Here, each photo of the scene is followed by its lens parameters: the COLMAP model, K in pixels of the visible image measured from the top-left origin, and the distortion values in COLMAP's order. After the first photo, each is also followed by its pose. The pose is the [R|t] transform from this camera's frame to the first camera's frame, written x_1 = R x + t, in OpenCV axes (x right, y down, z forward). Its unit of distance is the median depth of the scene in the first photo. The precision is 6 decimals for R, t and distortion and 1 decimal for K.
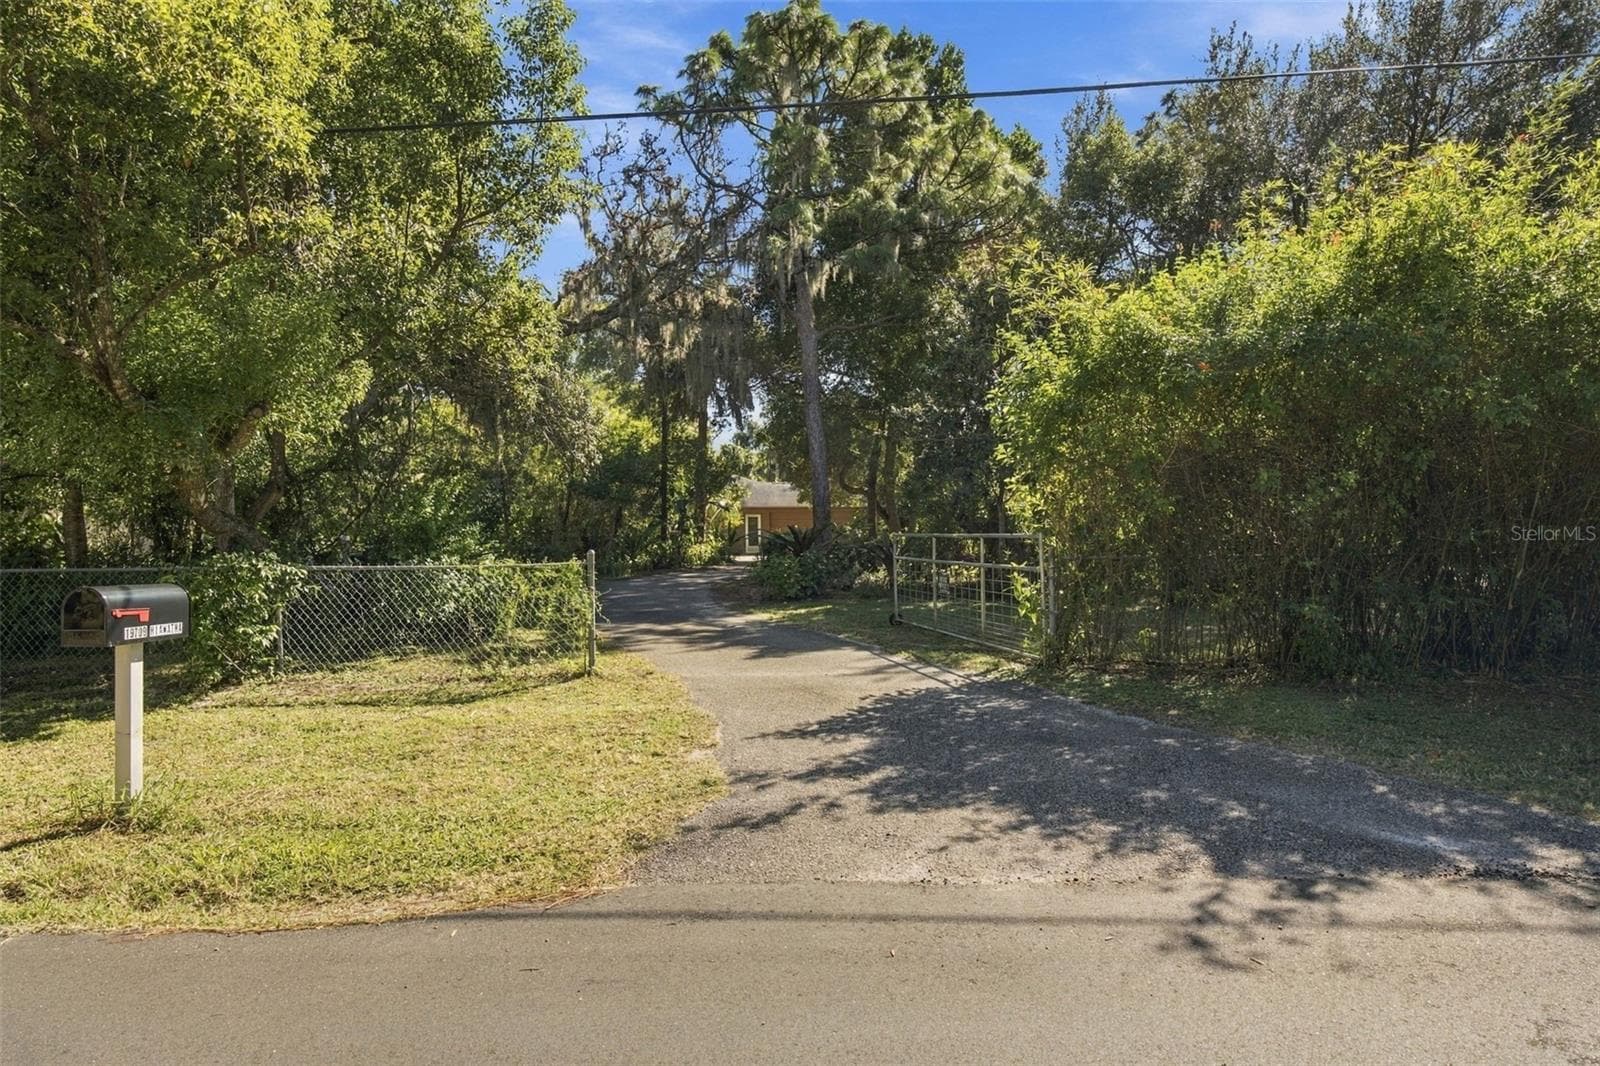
lens RADIAL K [[623.6, 0, 804.3], [0, 623.6, 541.0], [0, 0, 1]] dist [-0.001044, -0.000107]
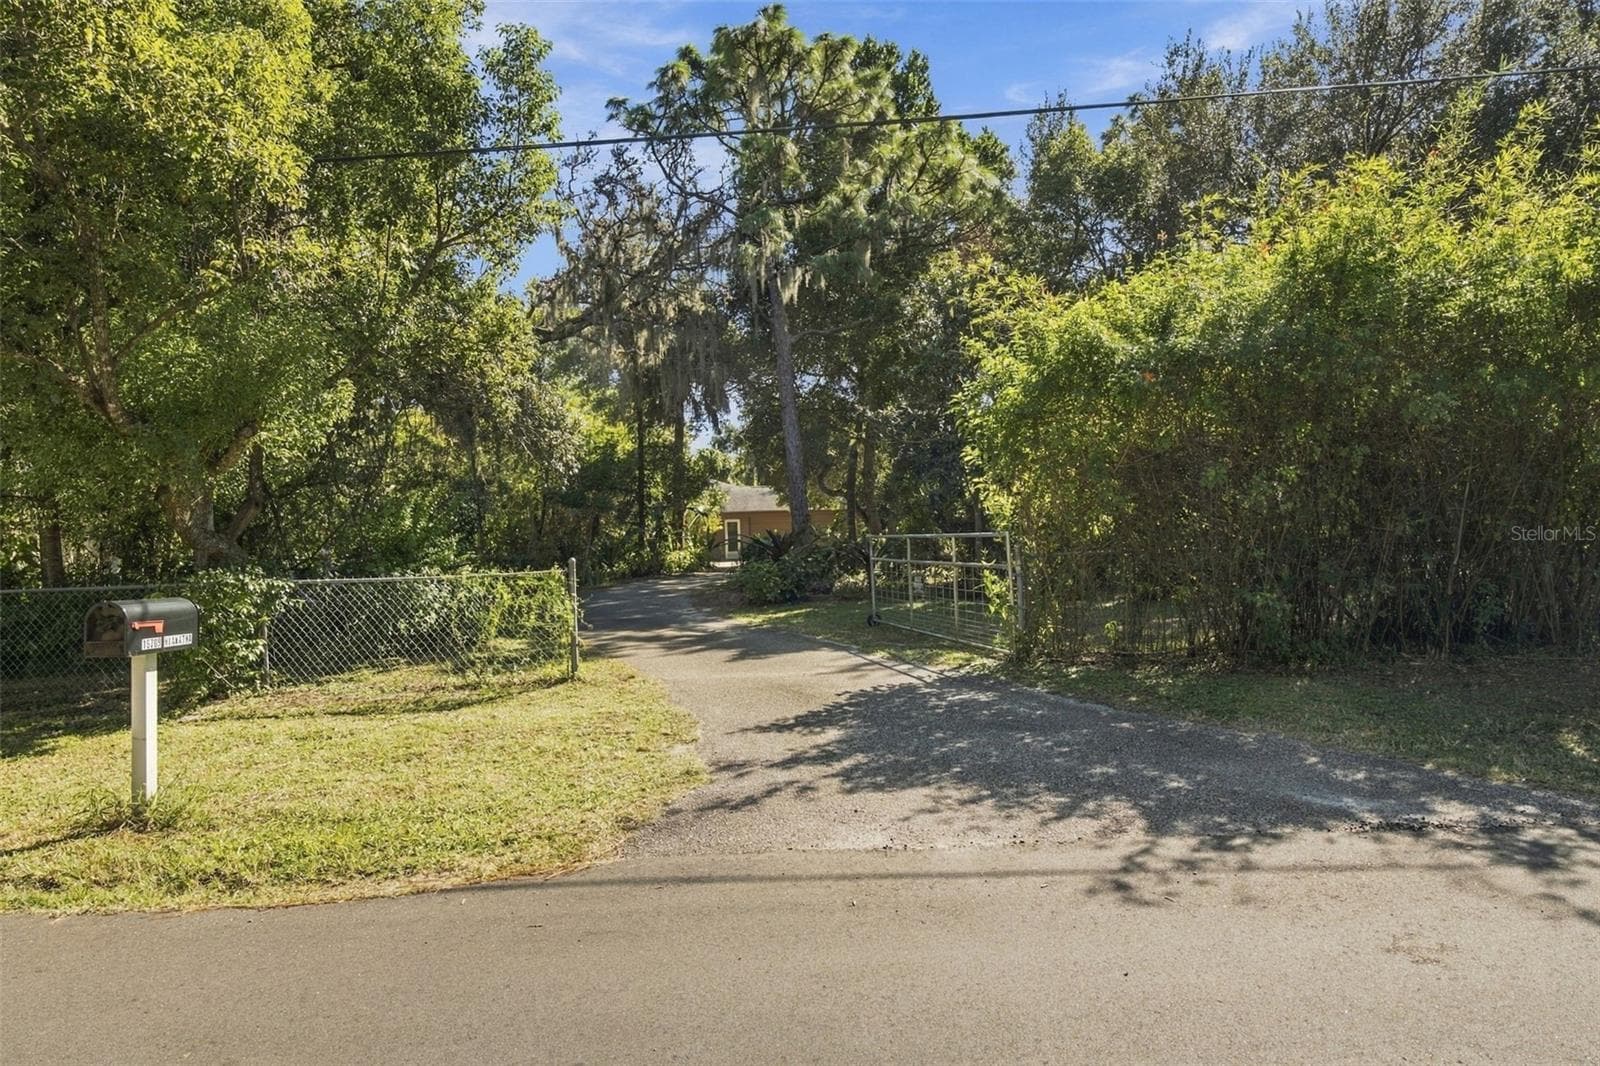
lens RADIAL K [[683.4, 0, 800.0], [0, 683.4, 533.0], [0, 0, 1]] dist [0.002856, 0.000236]
pose [[0.999695, -0.022647, 0.009804, 0.022953], [0.022835, 0.999549, -0.019510, 0.004098], [-0.009358, 0.019728, 0.999762, -0.131513]]
